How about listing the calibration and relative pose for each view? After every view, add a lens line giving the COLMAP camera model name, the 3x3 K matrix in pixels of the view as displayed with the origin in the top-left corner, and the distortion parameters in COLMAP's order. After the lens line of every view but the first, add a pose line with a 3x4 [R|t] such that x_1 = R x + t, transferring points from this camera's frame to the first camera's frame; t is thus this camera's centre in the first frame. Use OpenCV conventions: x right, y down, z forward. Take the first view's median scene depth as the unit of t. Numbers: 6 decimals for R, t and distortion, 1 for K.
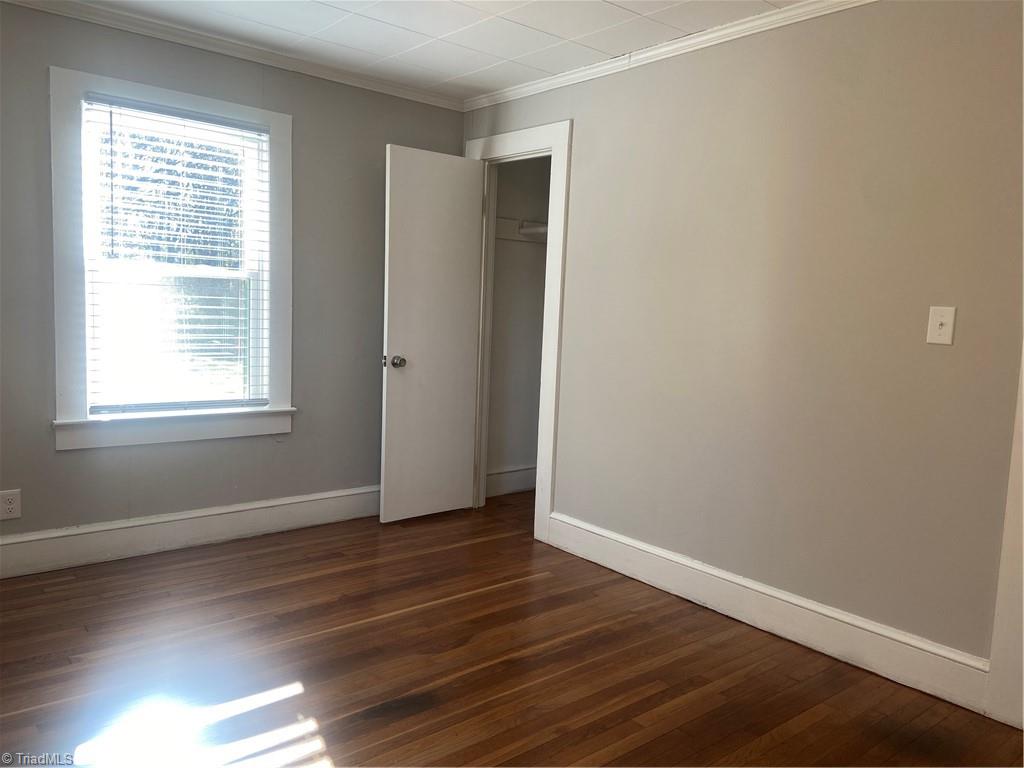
lens RADIAL K [[768.9, 0, 512.0], [0, 768.9, 384.0], [0, 0, 1]] dist [0.144872, -0.170150]
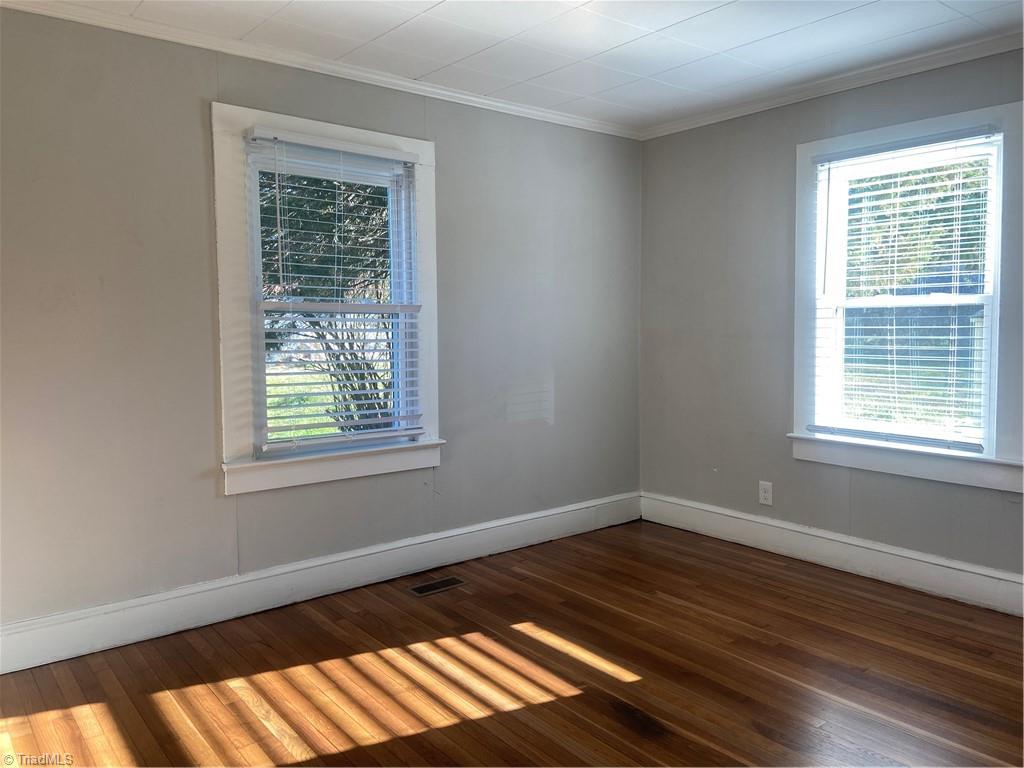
lens RADIAL K [[768.9, 0, 512.0], [0, 768.9, 384.0], [0, 0, 1]] dist [0.144872, -0.170150]
pose [[-0.022160, 0.040438, -0.998936, 0.614866], [-0.096937, 0.994387, 0.042405, -0.037597], [0.995044, 0.097774, -0.018116, 0.569048]]
